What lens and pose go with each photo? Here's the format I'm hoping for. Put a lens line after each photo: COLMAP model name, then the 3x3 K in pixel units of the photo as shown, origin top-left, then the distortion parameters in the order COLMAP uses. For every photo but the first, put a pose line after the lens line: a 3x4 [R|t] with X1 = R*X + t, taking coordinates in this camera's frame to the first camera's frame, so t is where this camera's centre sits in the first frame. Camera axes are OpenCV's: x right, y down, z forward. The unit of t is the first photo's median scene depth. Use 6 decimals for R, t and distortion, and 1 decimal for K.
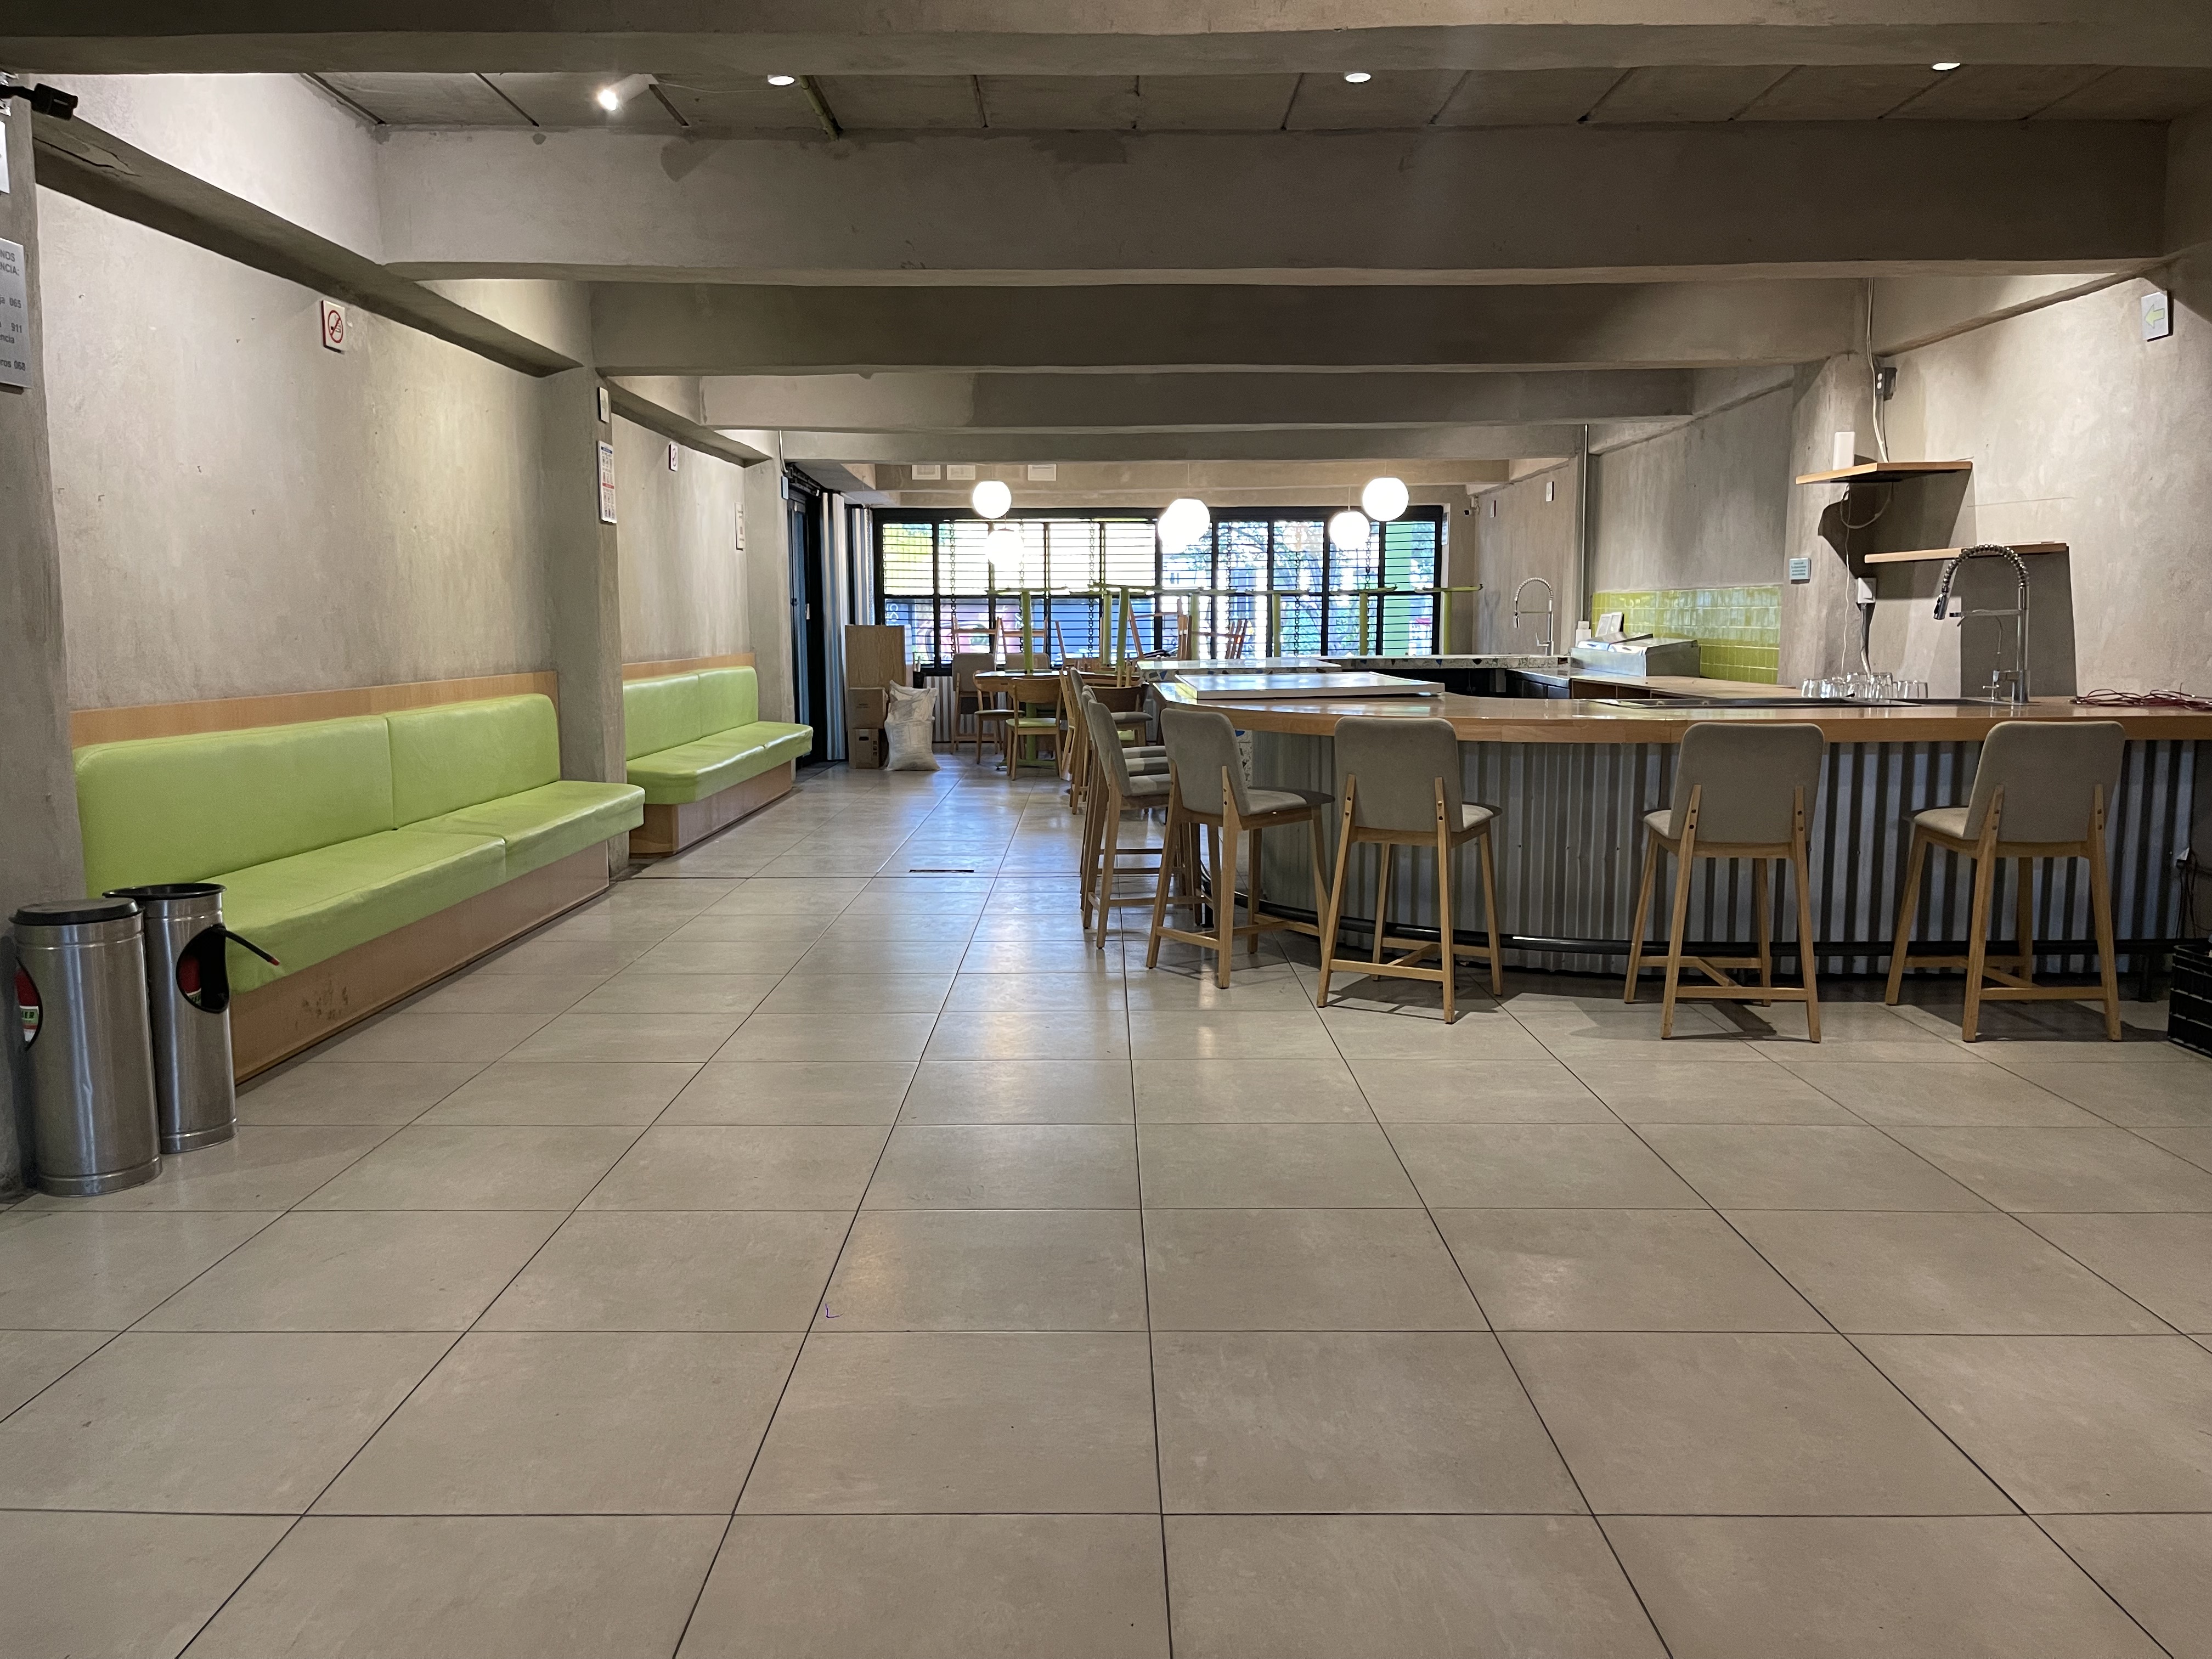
lens RADIAL K [[1671.3, 0, 1090.0], [0, 1671.3, 840.2], [0, 0, 1]] dist [0.059305, -0.079894]
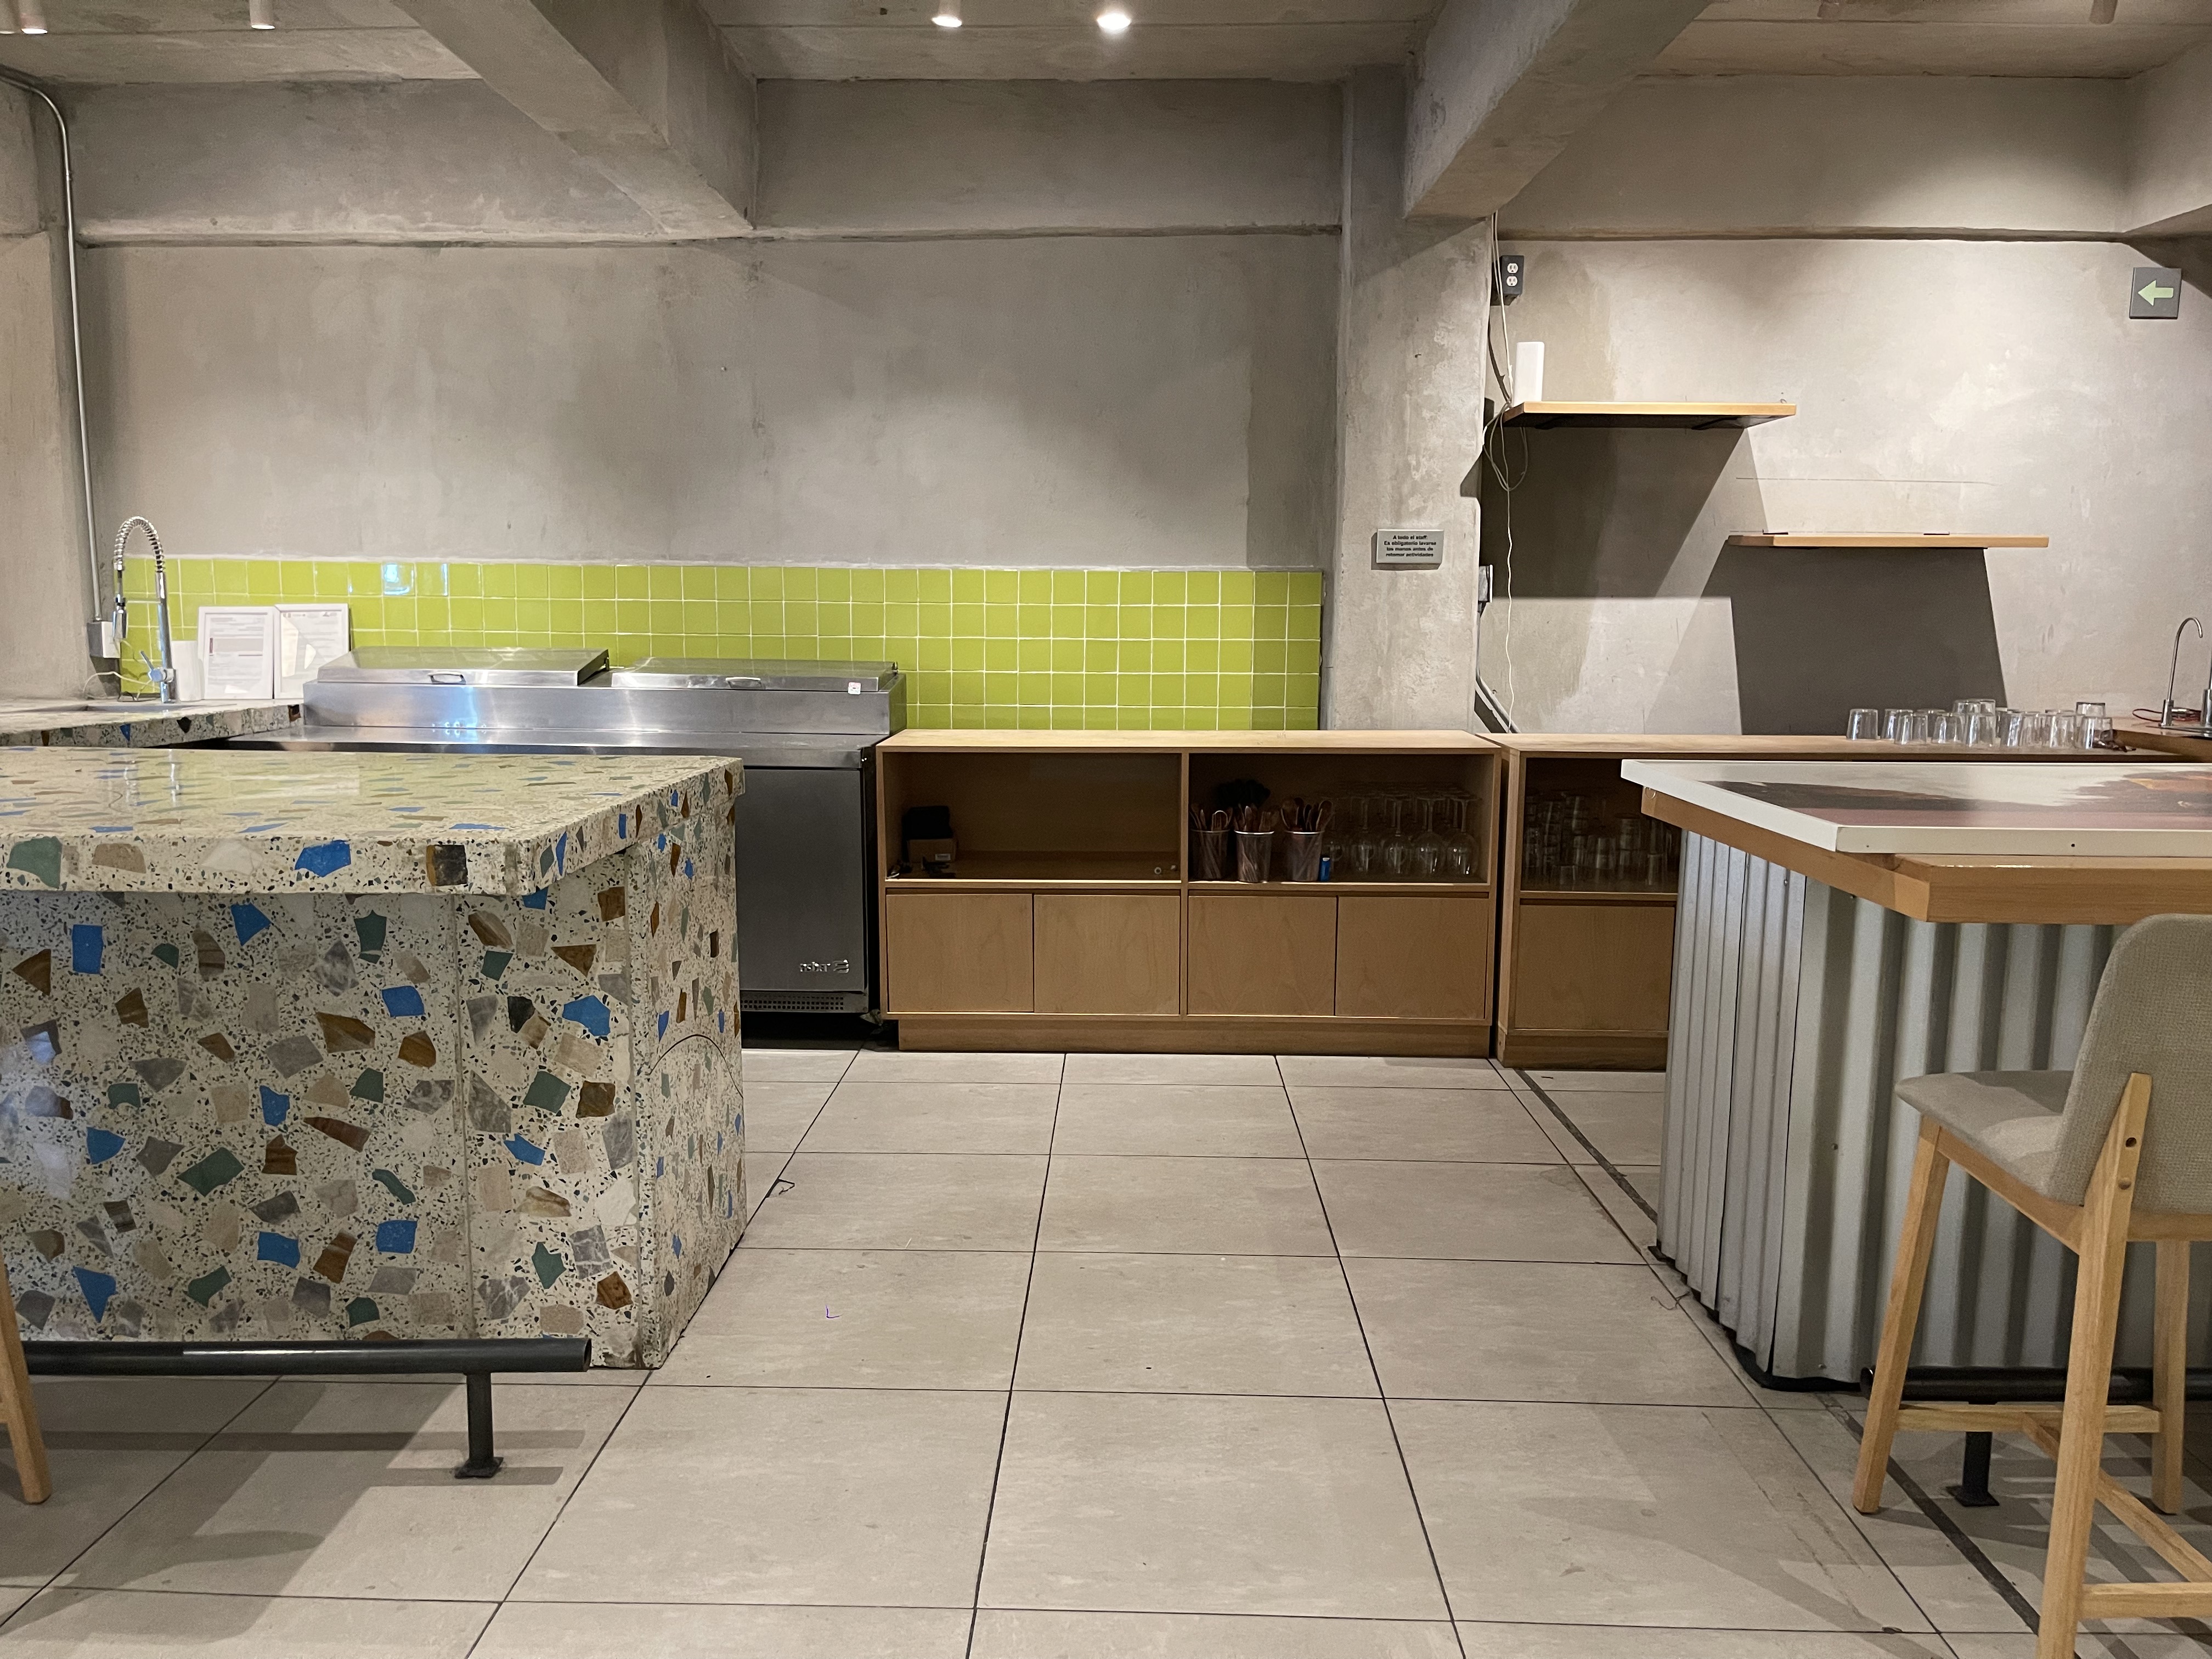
lens RADIAL K [[1671.3, 0, 1091.5], [0, 1671.3, 853.2], [0, 0, 1]] dist [0.059305, -0.079894]
pose [[0.022019, -0.136442, 0.990403, -0.315032], [0.126714, 0.983035, 0.132609, -0.208839], [-0.991695, 0.122578, 0.038934, 1.577455]]
